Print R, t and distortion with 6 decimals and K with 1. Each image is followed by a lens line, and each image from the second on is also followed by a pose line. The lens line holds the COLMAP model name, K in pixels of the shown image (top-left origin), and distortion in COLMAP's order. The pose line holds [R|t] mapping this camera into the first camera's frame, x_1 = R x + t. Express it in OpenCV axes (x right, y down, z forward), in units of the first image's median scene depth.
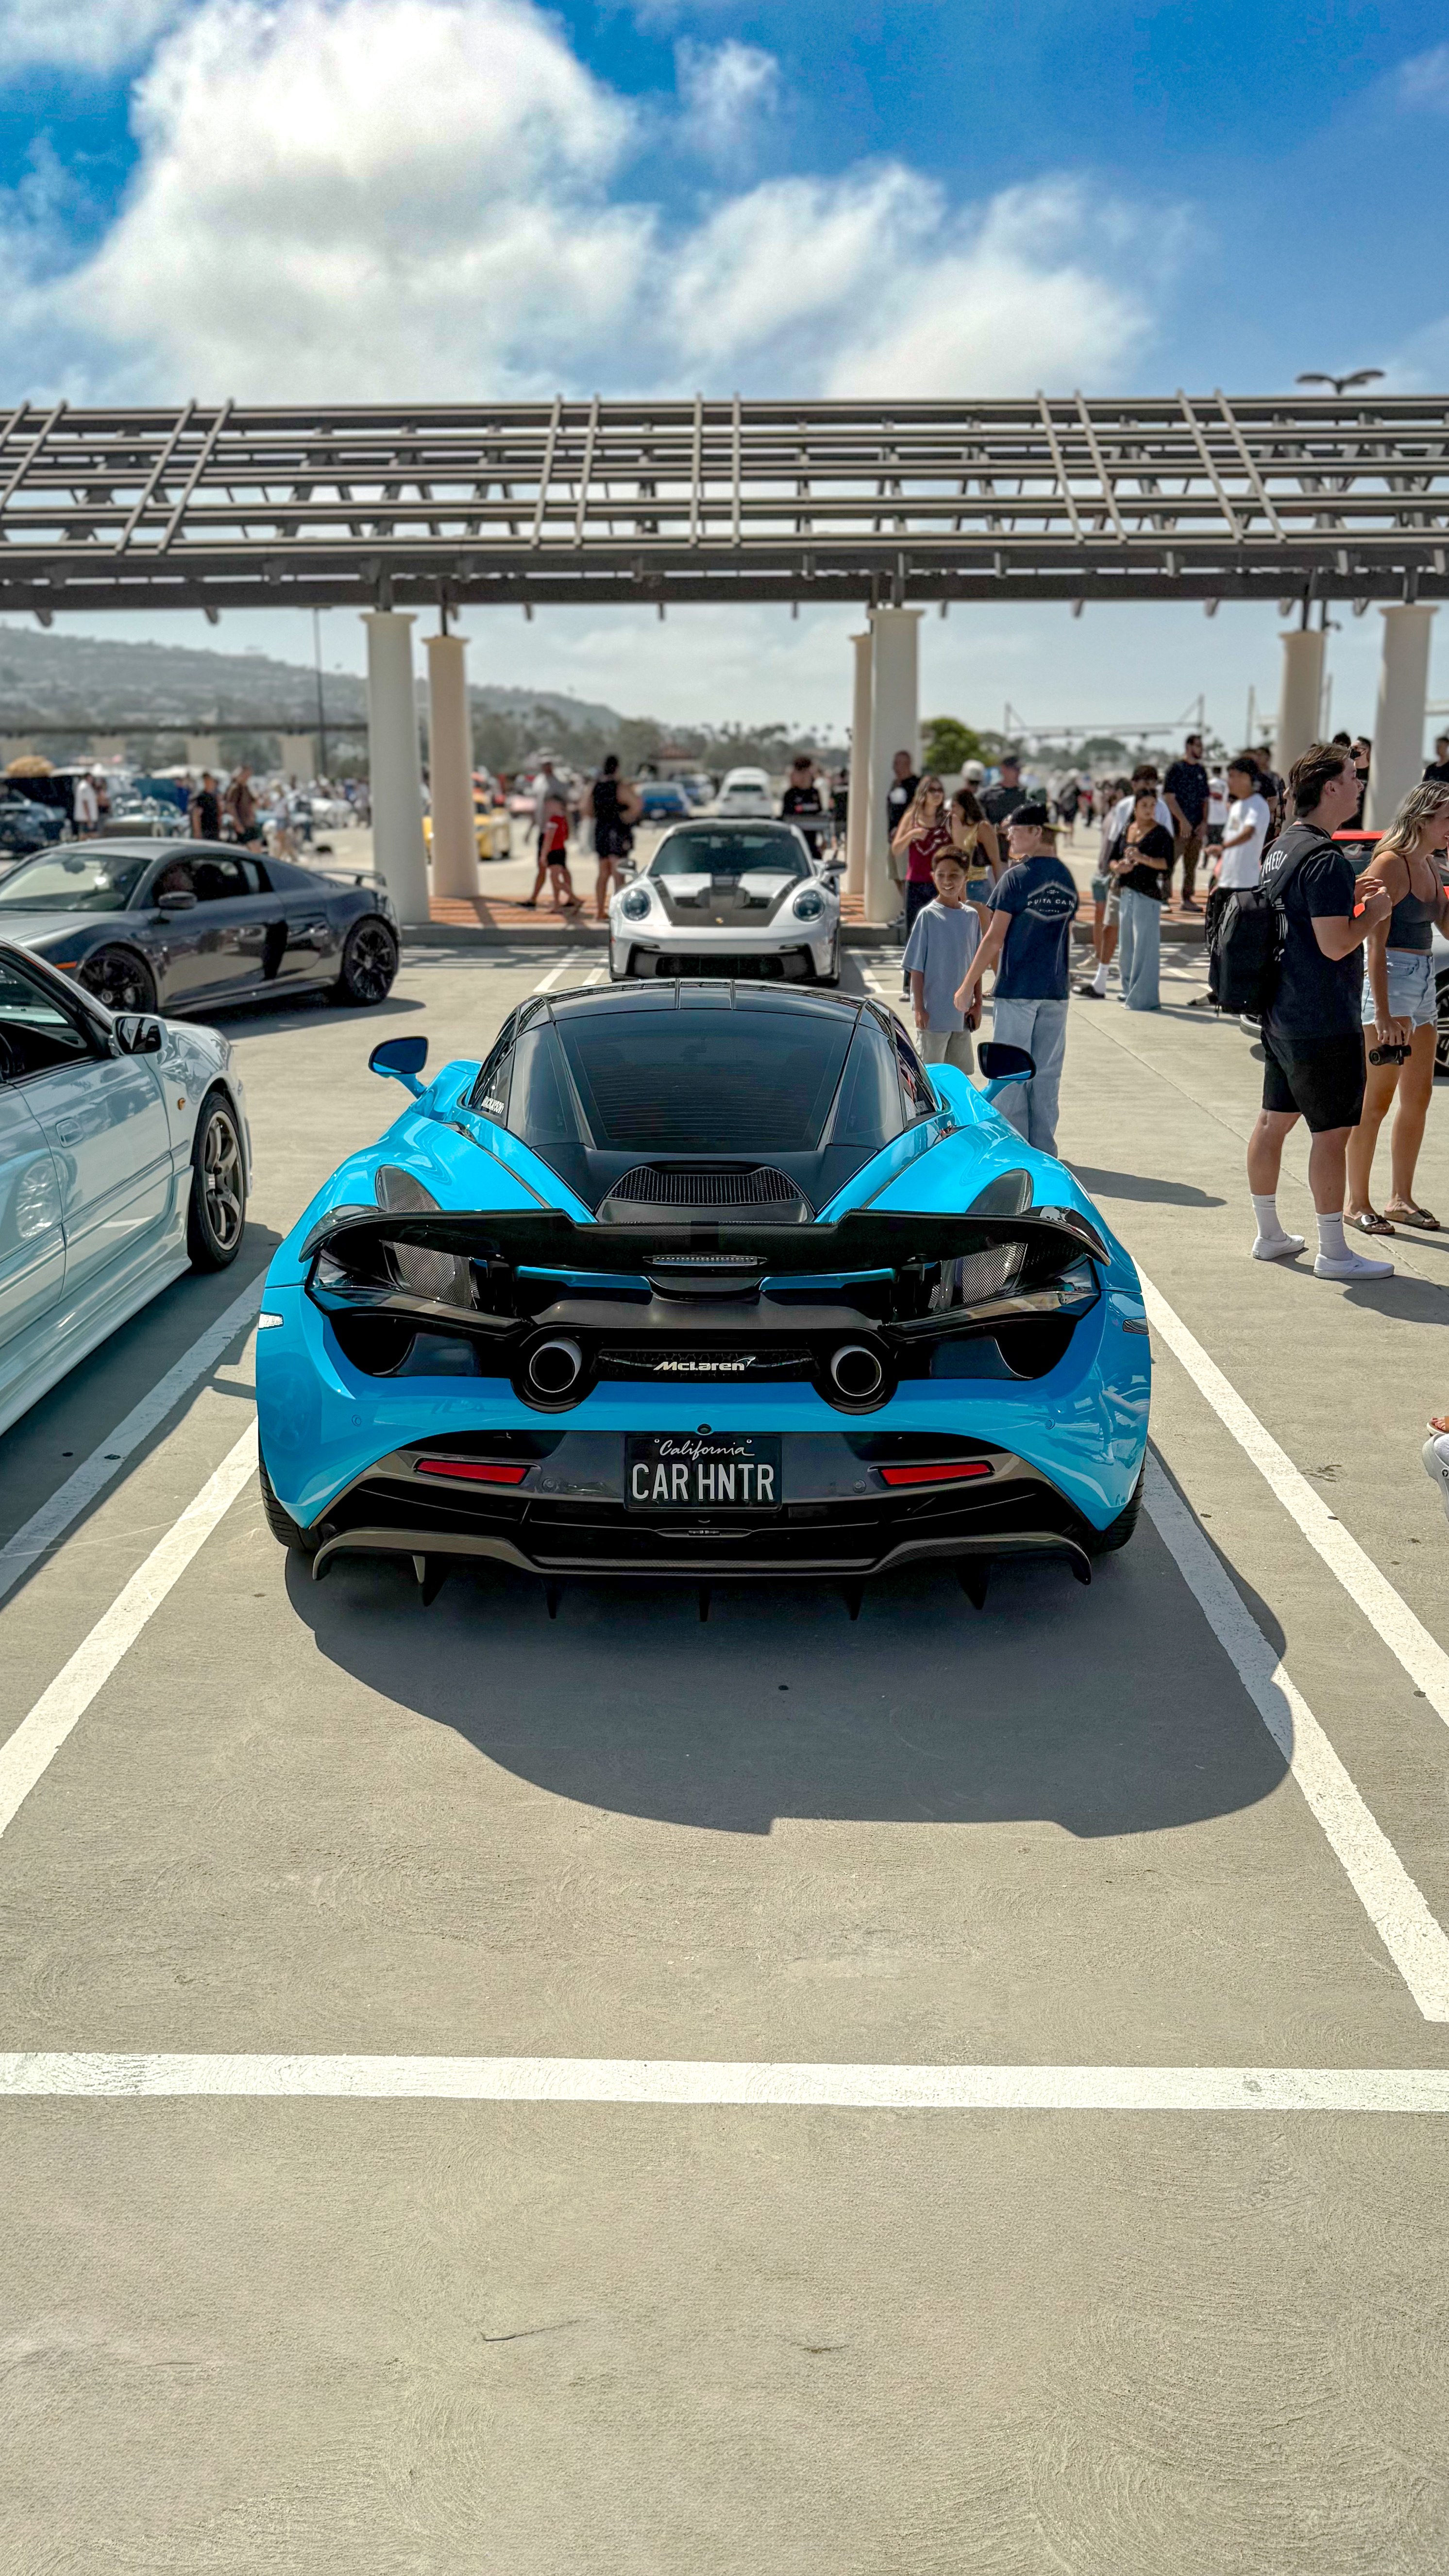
lens RADIAL K [[1912.3, 0, 724.5], [0, 1912.3, 1288.0], [0, 0, 1]] dist [-0.005811, -0.001746]
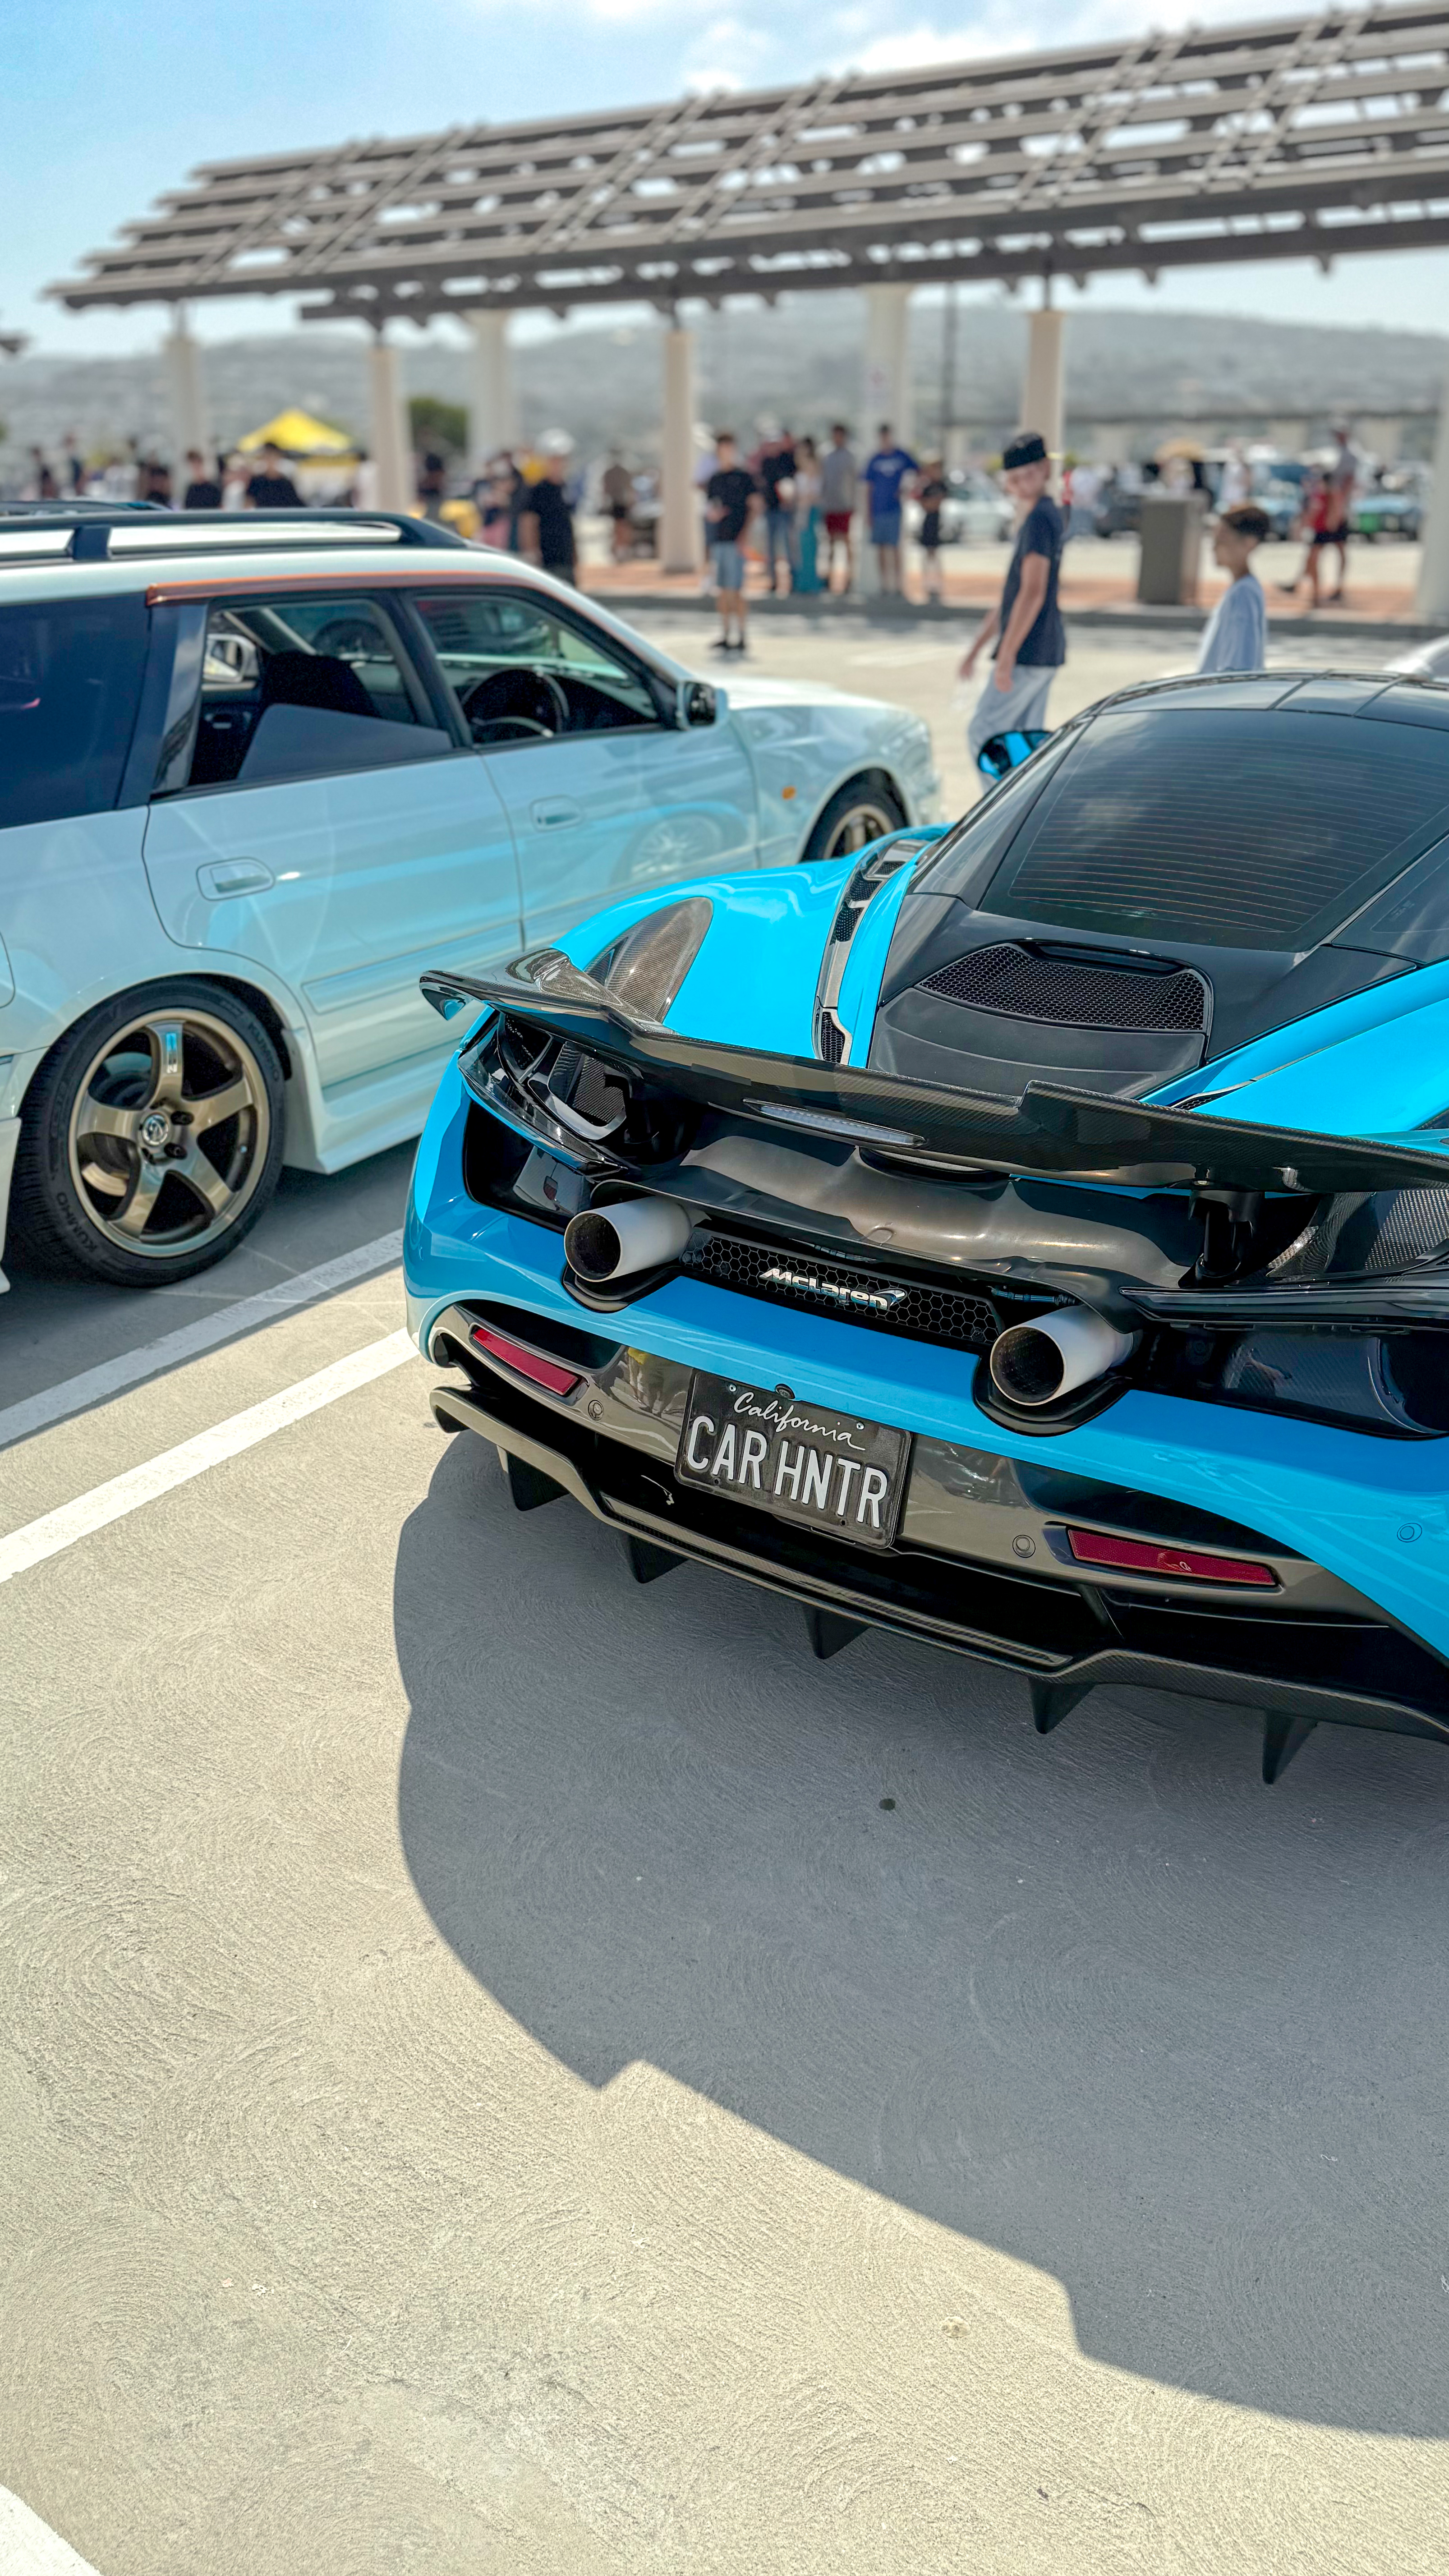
lens RADIAL K [[1838.2, 0, 724.5], [0, 1838.2, 1288.0], [0, 0, 1]] dist [0.008148, 0.003818]
pose [[0.847105, 0.221509, -0.483059, 0.249736], [-0.143086, 0.970490, 0.194104, -0.070569], [0.511800, -0.095307, 0.853802, 0.481475]]
